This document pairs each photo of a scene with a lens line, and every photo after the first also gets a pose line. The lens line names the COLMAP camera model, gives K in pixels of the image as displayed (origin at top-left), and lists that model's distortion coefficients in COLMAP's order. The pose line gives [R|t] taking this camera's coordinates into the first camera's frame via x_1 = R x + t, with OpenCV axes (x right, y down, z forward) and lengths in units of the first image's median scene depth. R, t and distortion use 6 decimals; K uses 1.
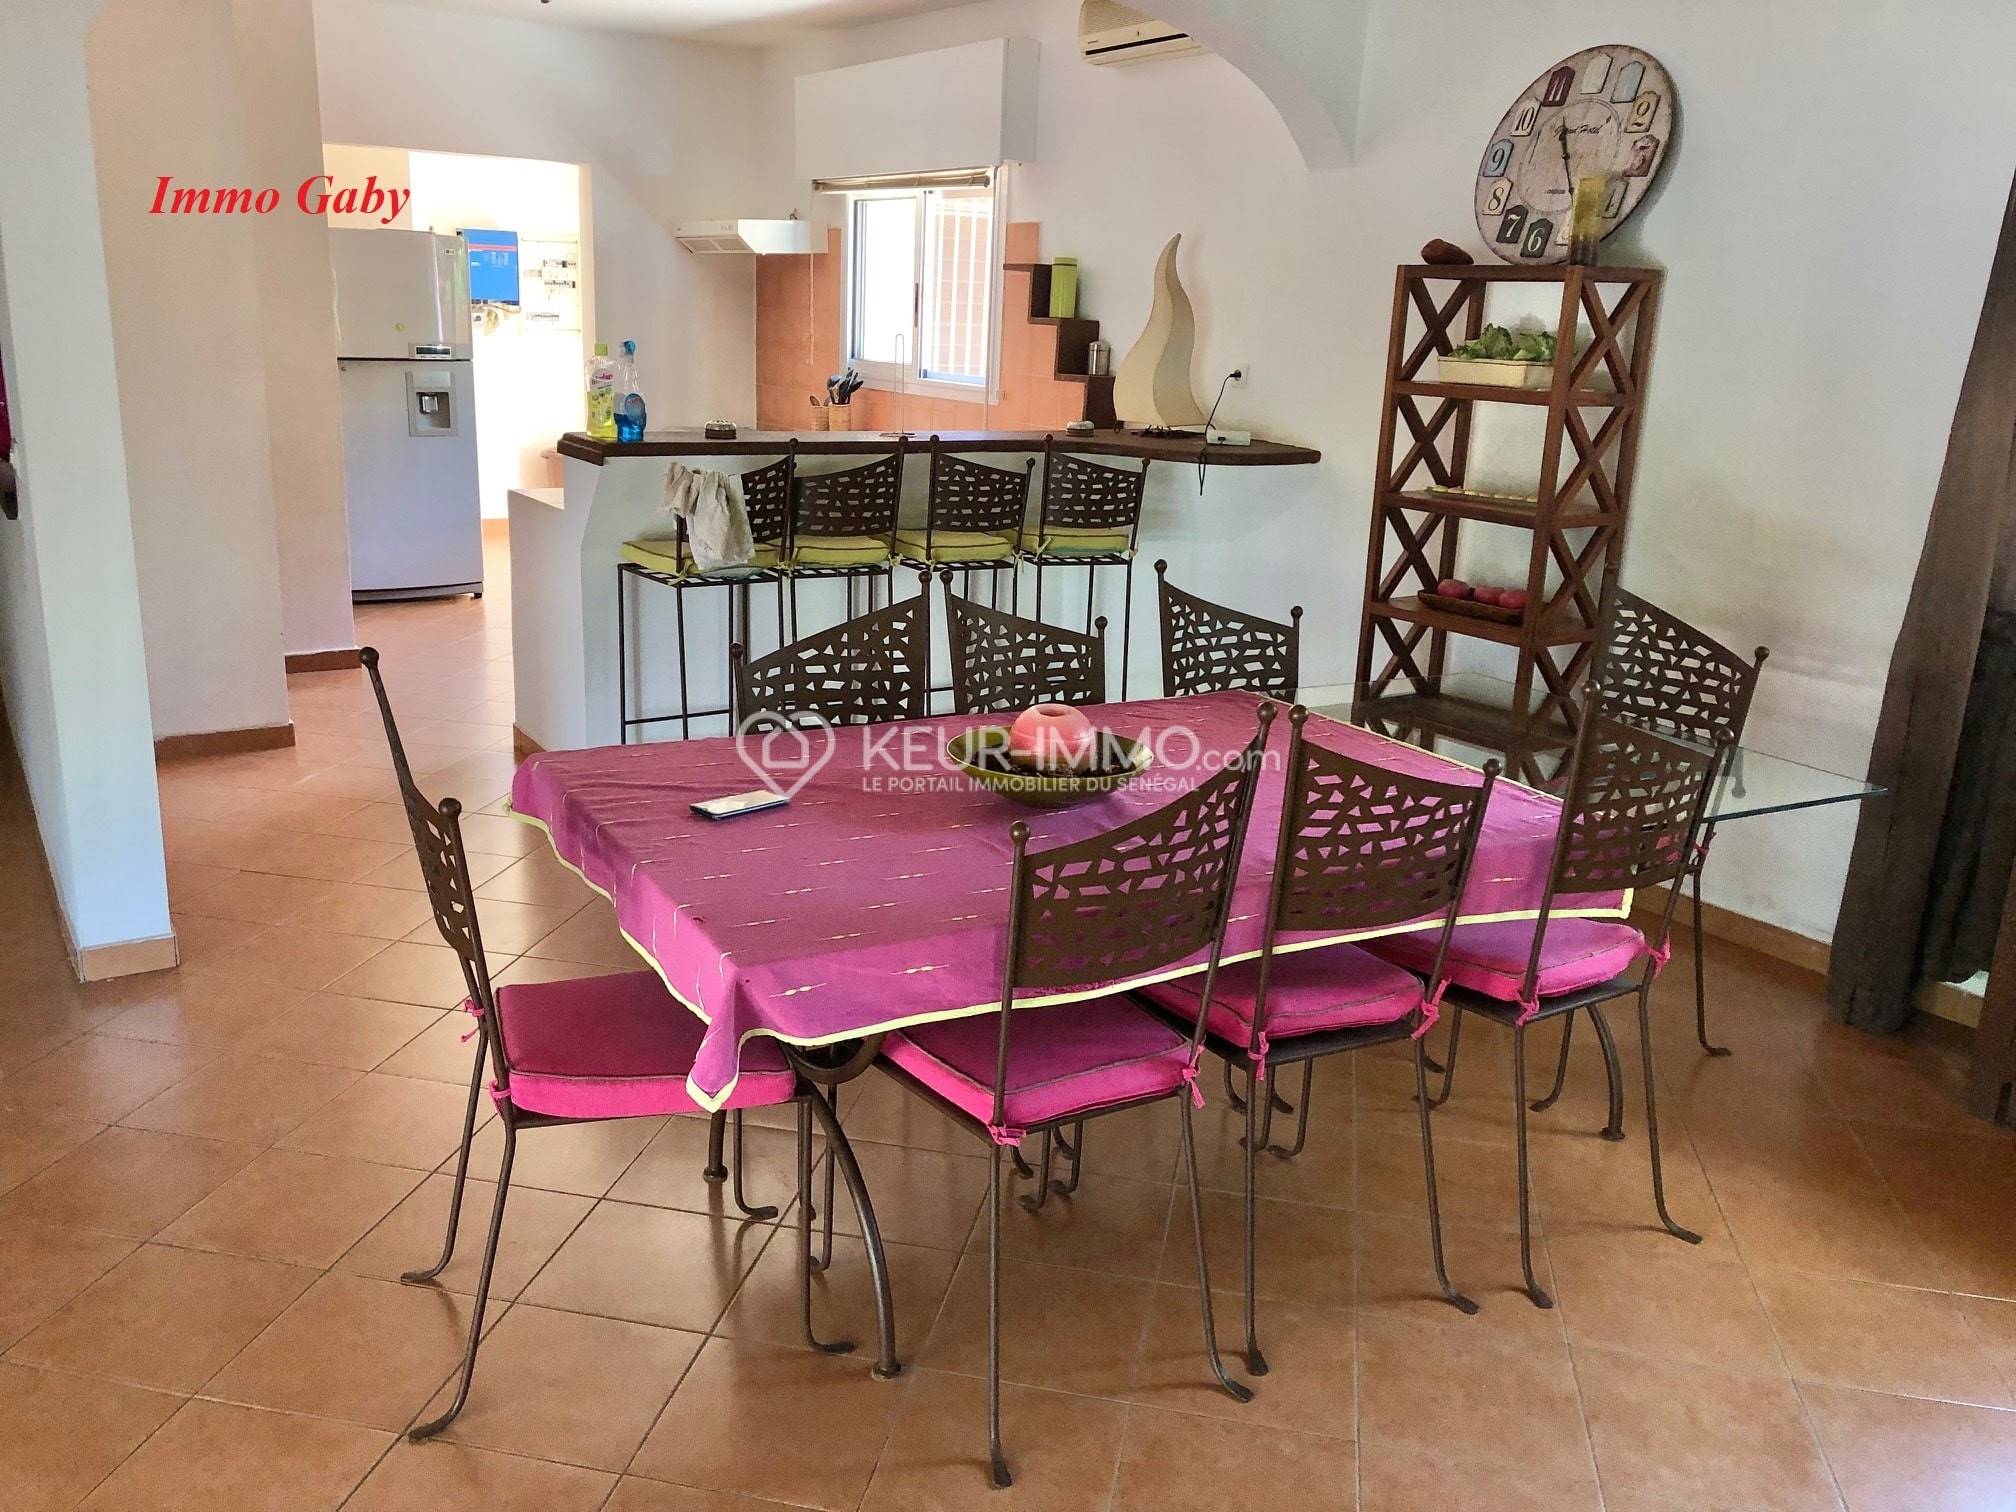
lens RADIAL K [[1644.4, 0, 999.5], [0, 1644.4, 753.0], [0, 0, 1]] dist [0.006608, 0.002226]
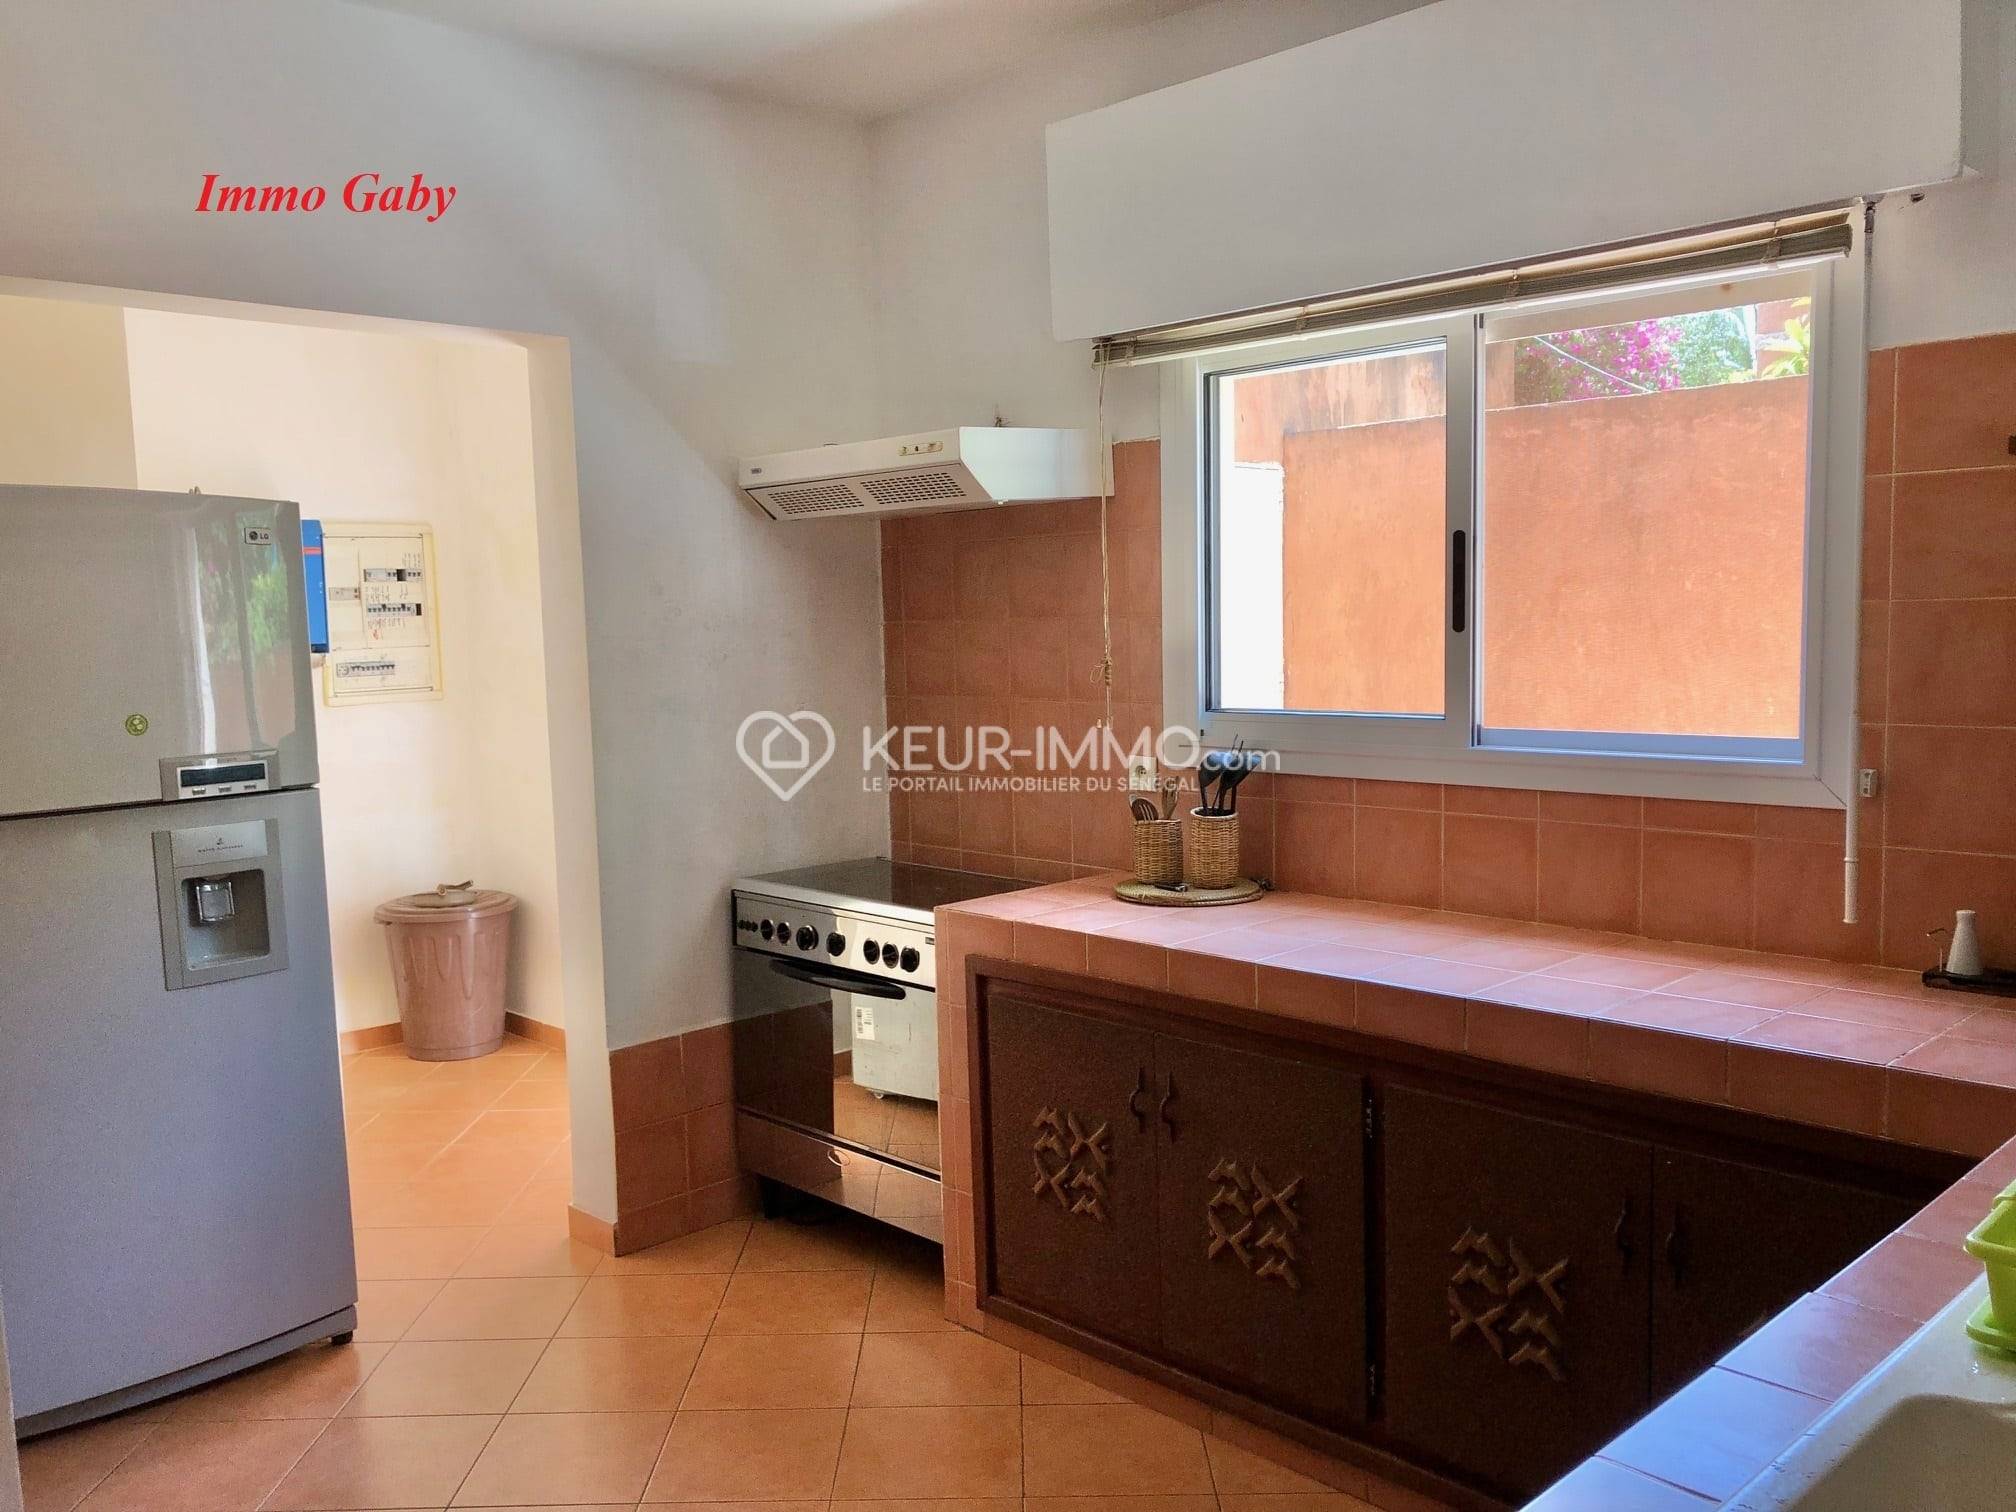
lens RADIAL K [[1644.4, 0, 999.5], [0, 1644.4, 753.0], [0, 0, 1]] dist [0.006608, 0.002226]
pose [[0.978150, -0.085270, 0.189611, -0.230341], [0.117341, 0.979301, -0.164929, -0.157954], [-0.171623, 0.183574, 0.967908, 0.565066]]
